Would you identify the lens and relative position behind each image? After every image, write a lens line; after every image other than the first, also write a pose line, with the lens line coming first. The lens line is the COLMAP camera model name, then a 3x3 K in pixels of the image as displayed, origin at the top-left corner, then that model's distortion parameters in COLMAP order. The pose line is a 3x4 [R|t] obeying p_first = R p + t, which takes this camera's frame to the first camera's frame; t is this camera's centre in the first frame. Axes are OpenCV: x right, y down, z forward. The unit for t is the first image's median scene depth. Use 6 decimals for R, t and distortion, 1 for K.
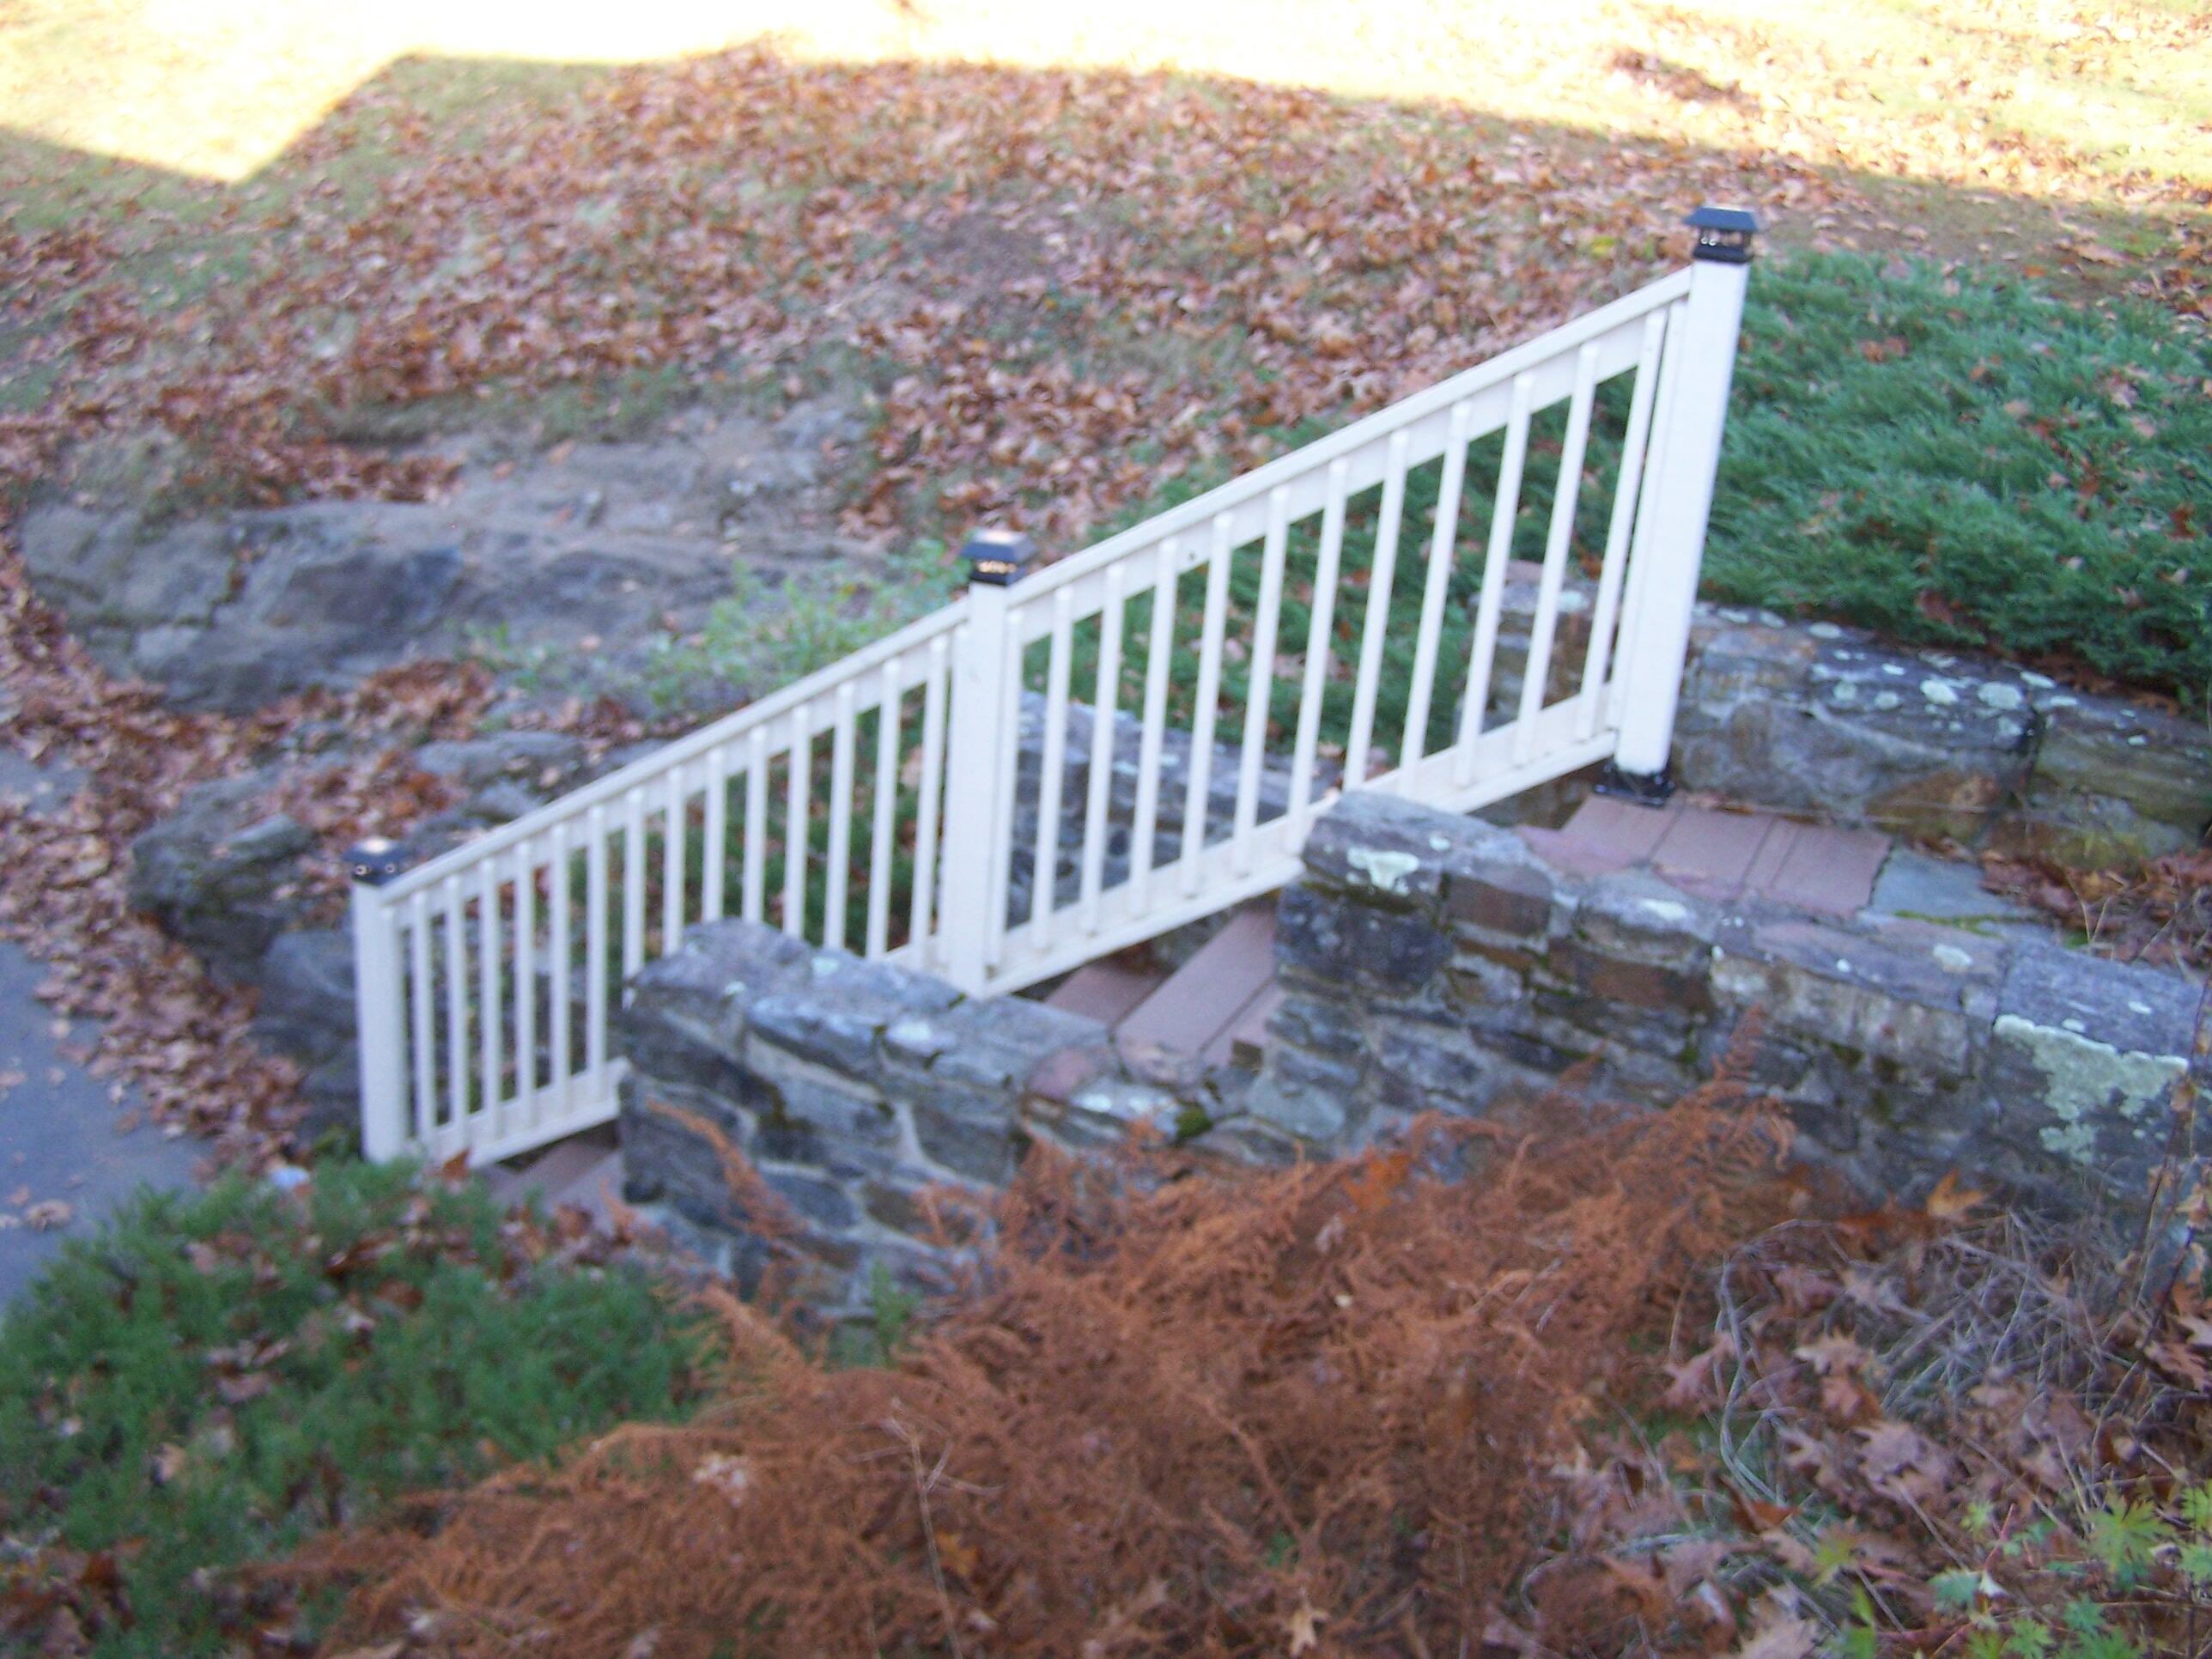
lens RADIAL K [[2476.7, 0, 1102.8], [0, 2476.7, 829.2], [0, 0, 1]] dist [-0.131192, 0.000000]
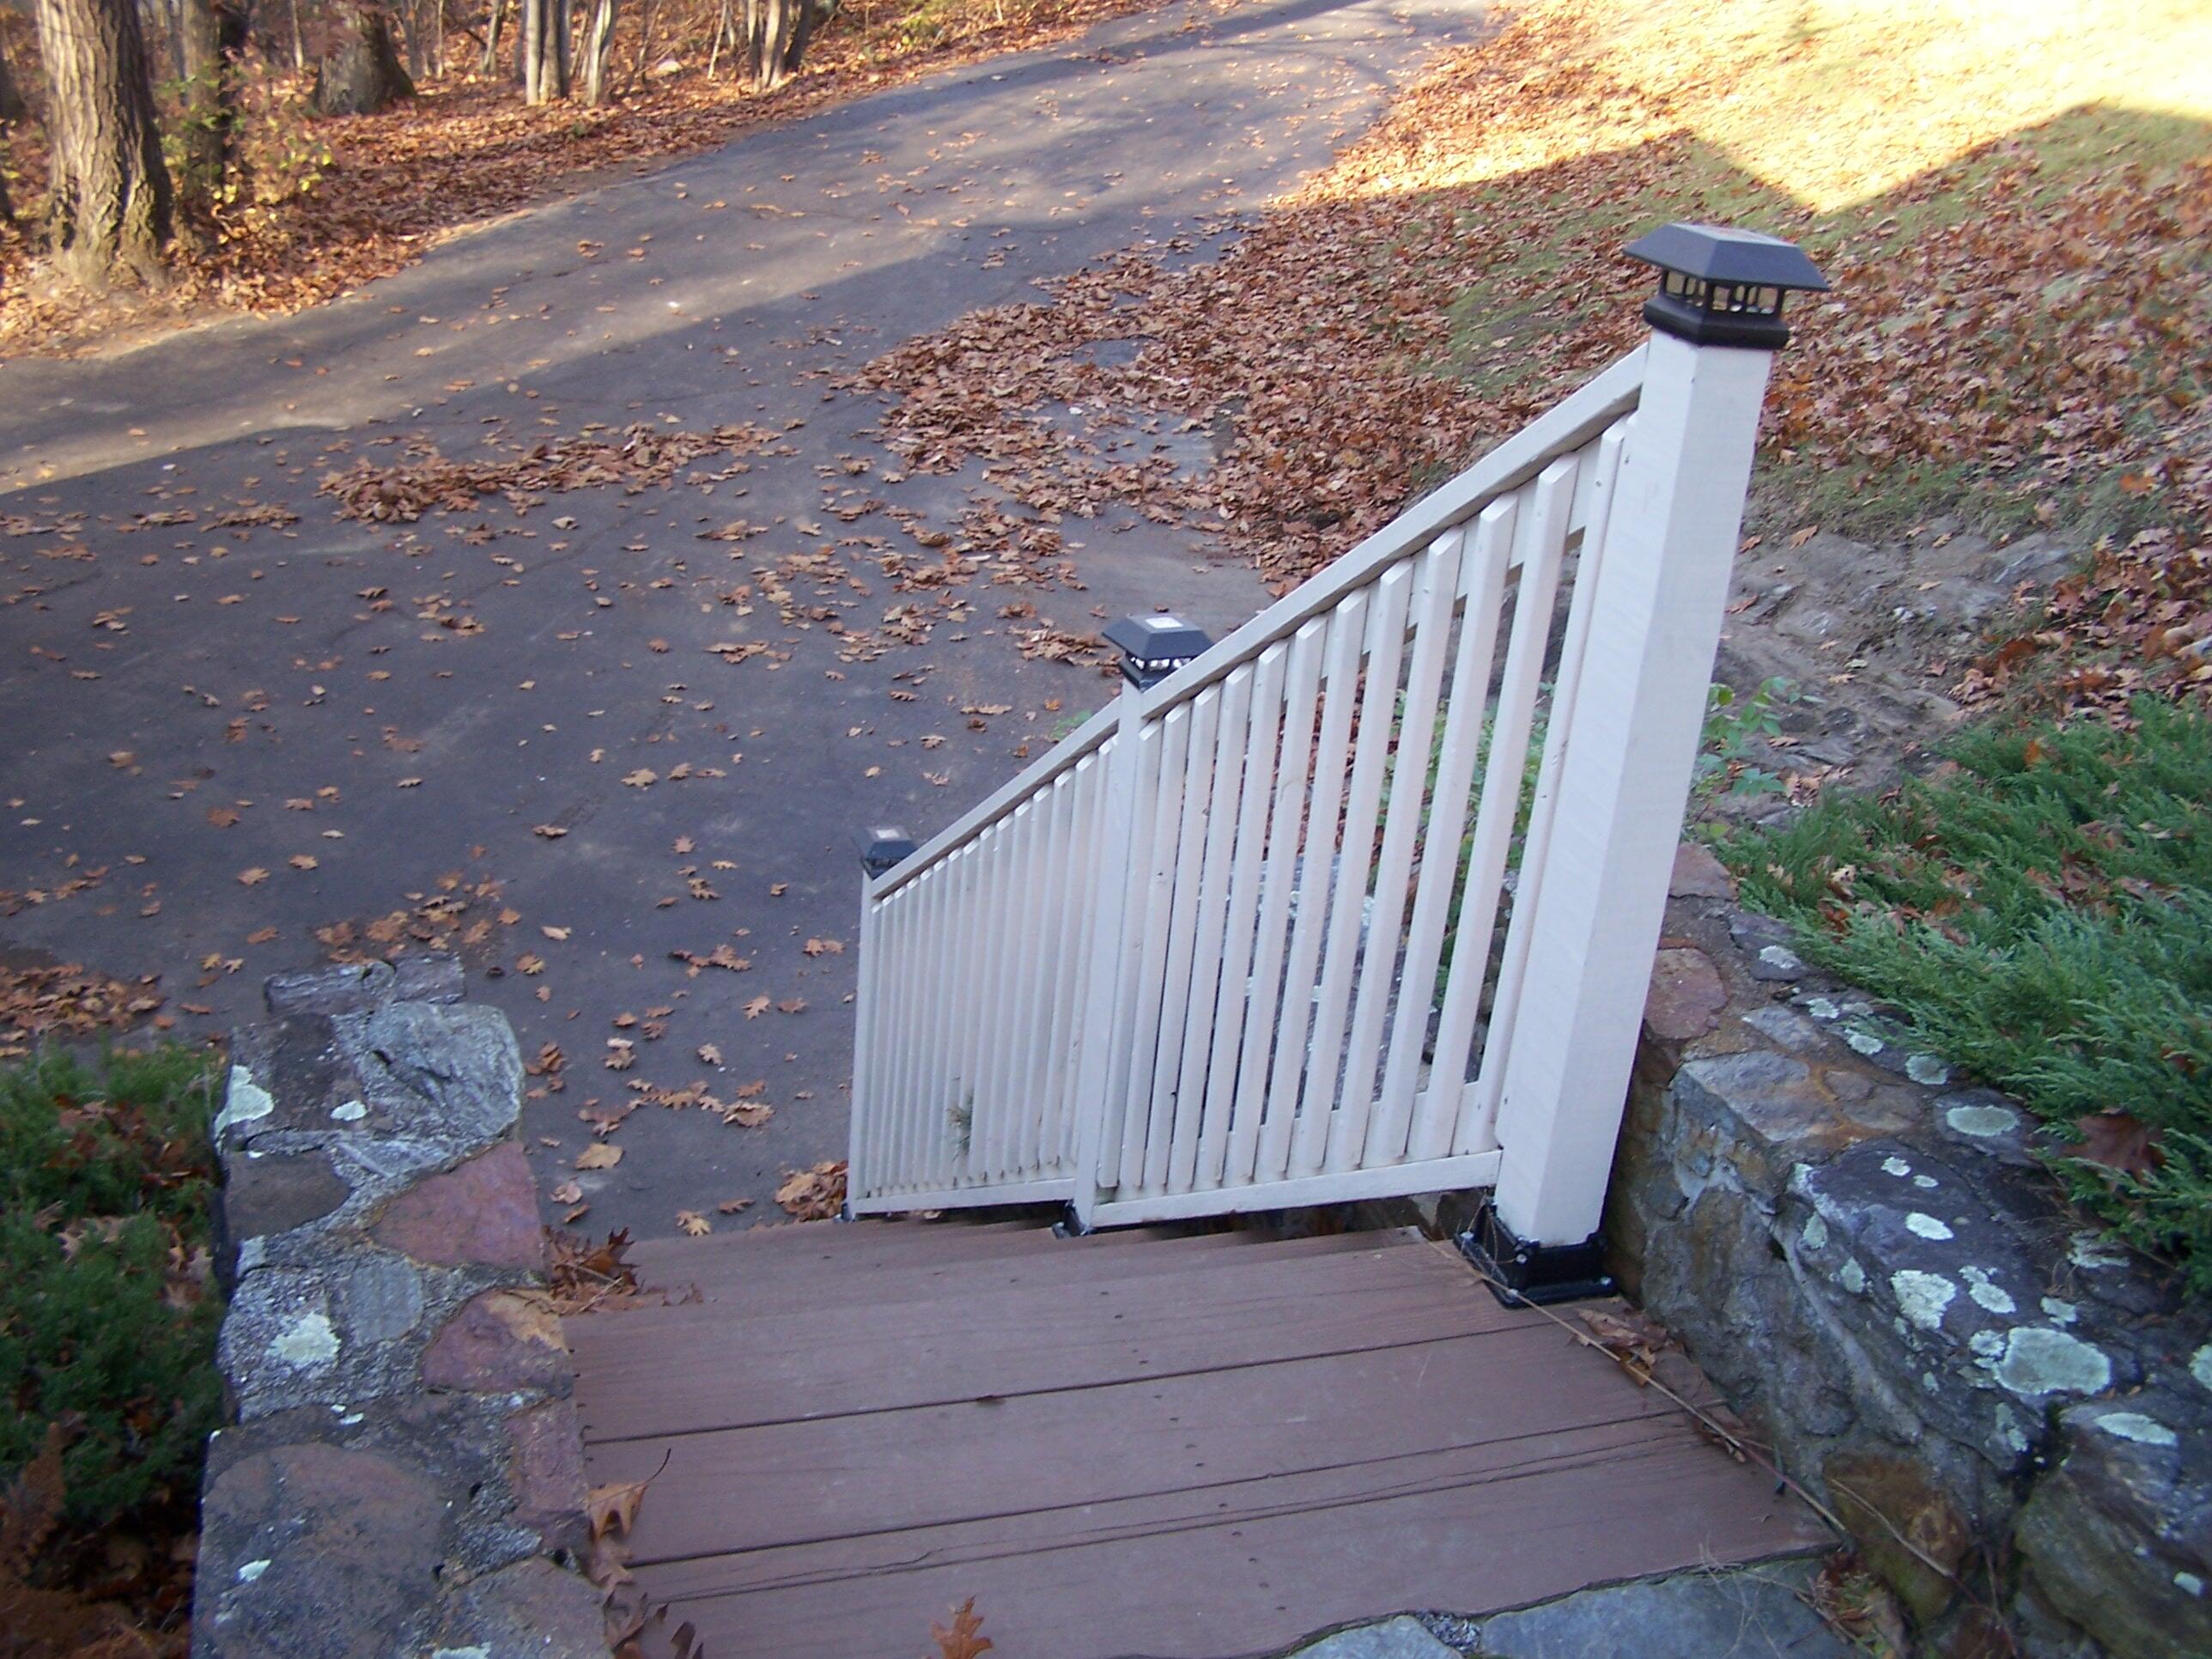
lens RADIAL K [[2476.7, 0, 1105.4], [0, 2476.7, 836.4], [0, 0, 1]] dist [-0.131192, 0.000000]
pose [[0.680843, 0.275101, -0.678802, 0.517626], [-0.295418, 0.951196, 0.089189, -0.133537], [0.670210, 0.139806, 0.728885, 0.524075]]
